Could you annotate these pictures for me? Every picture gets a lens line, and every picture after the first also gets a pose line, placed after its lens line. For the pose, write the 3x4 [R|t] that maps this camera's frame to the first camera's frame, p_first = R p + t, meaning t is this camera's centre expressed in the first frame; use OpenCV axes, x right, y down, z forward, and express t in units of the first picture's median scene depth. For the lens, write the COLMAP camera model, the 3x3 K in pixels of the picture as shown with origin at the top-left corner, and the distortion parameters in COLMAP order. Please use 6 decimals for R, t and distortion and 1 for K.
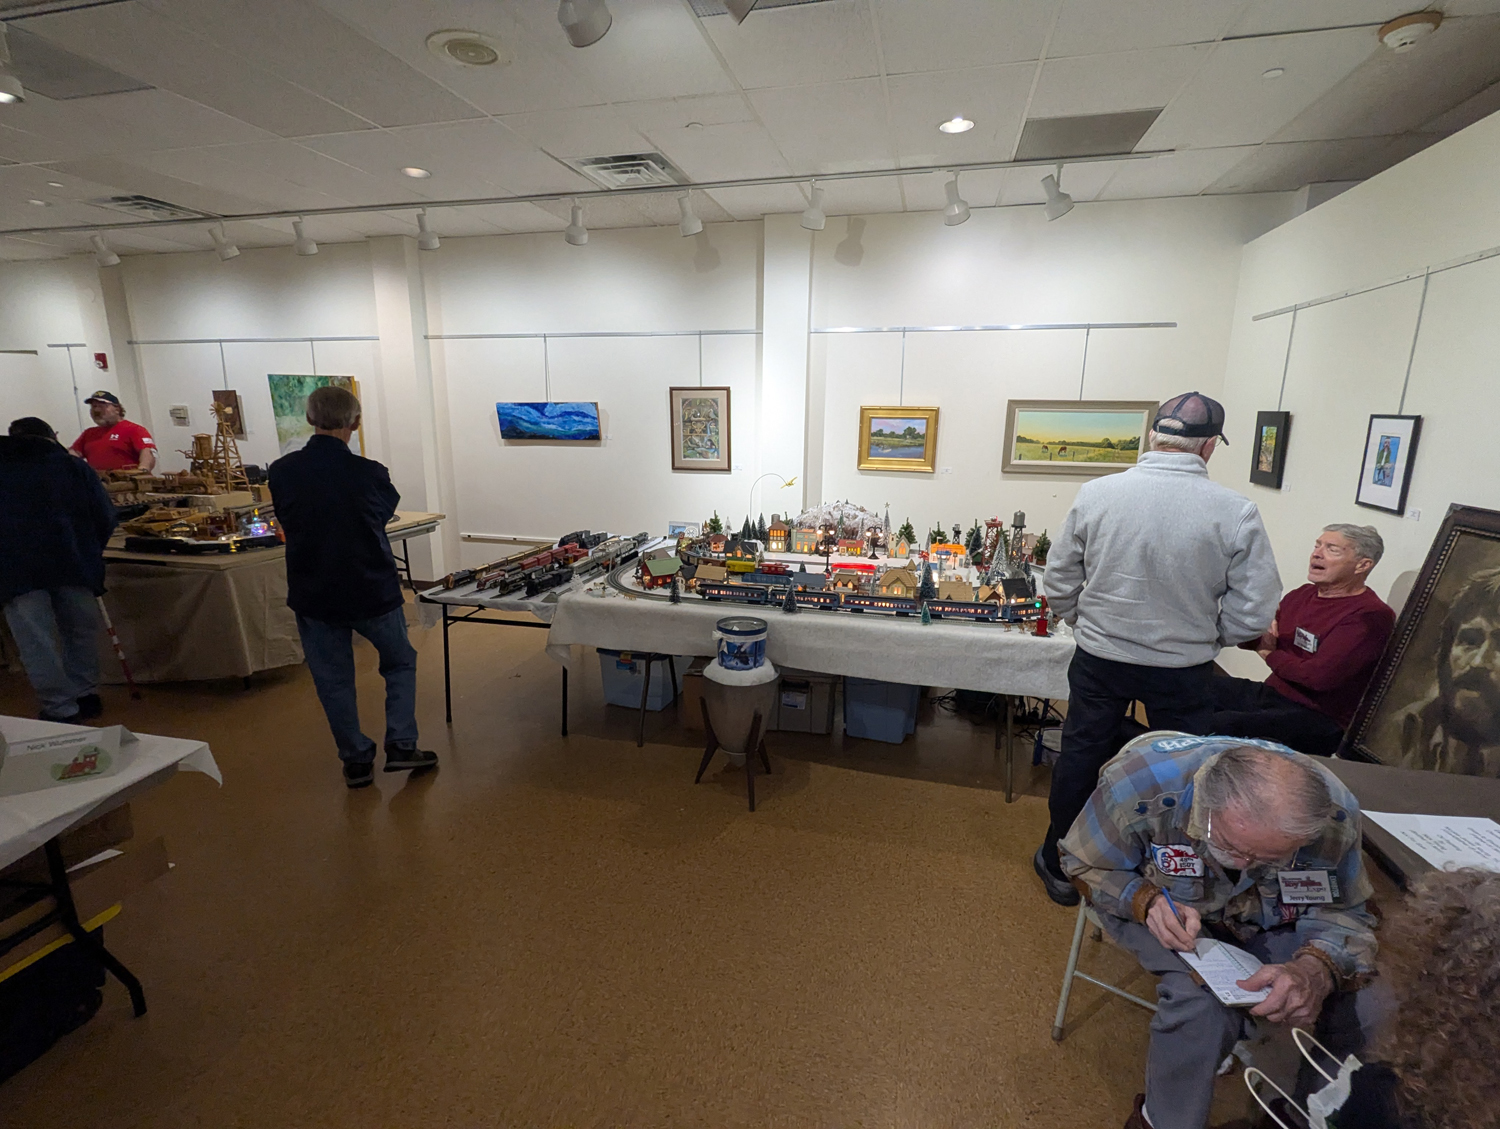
lens RADIAL K [[712.1, 0, 750.0], [0, 712.1, 564.5], [0, 0, 1]] dist [-0.022312, 0.020556]
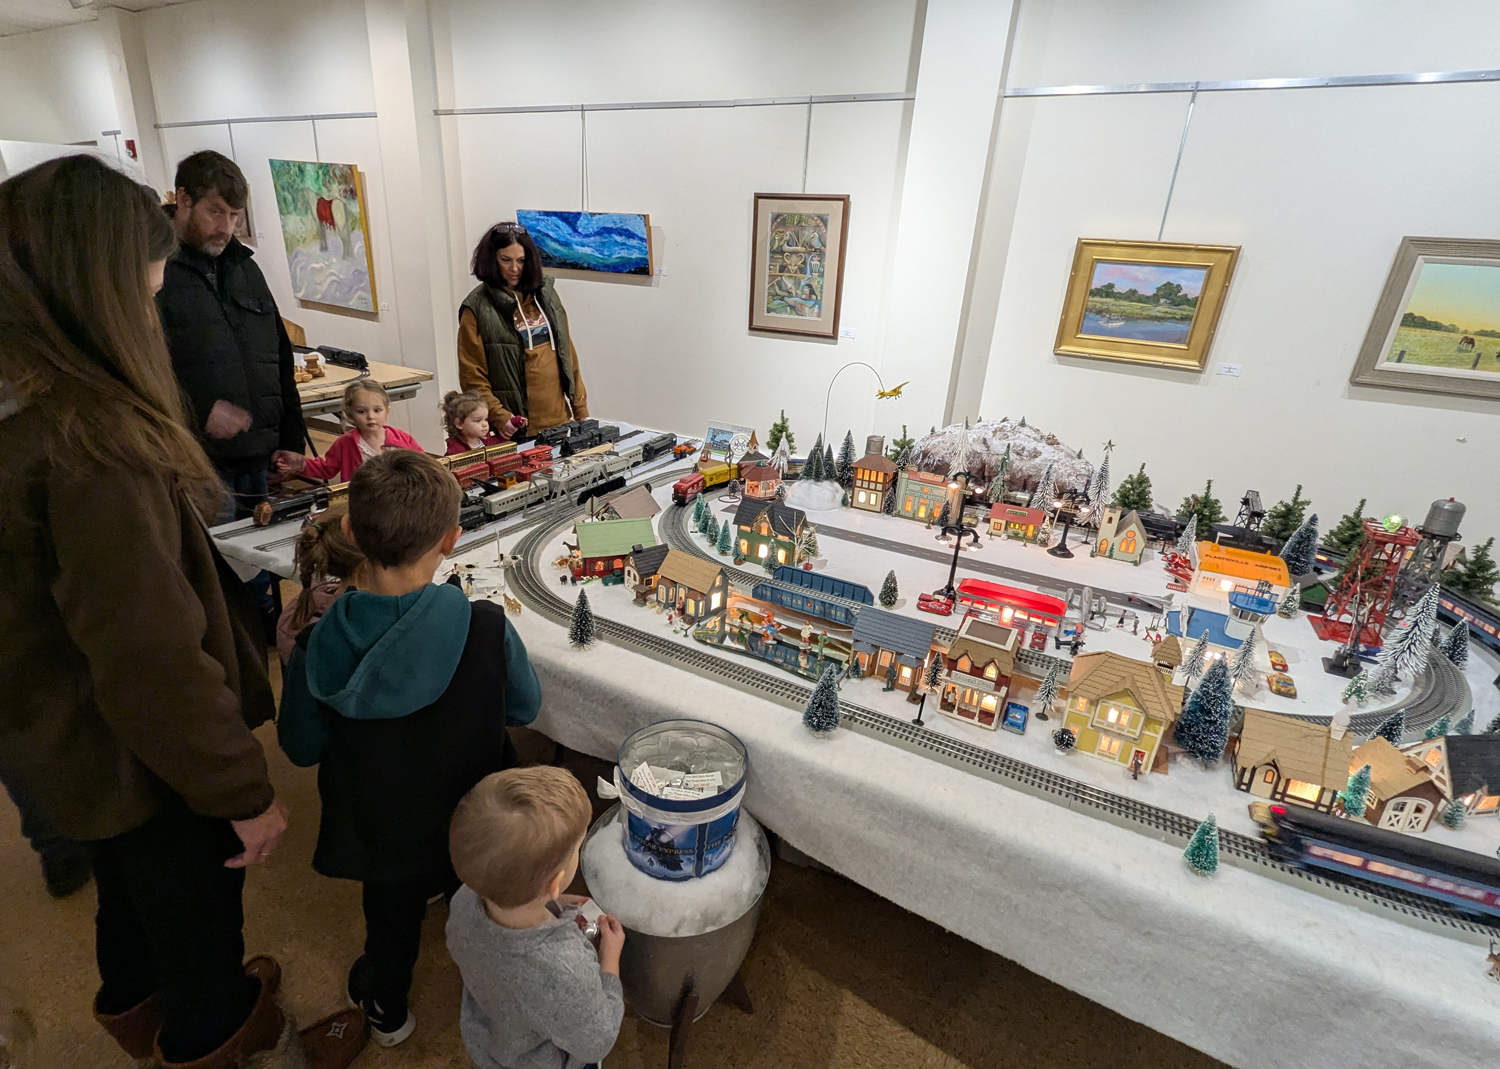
lens RADIAL K [[713.8, 0, 750.0], [0, 713.8, 534.5], [0, 0, 1]] dist [0.002004, -0.000677]
pose [[0.970001, 0.133257, -0.203325, 0.051345], [-0.100017, 0.981070, 0.165829, -0.063440], [0.221573, -0.140518, 0.964966, 0.378629]]
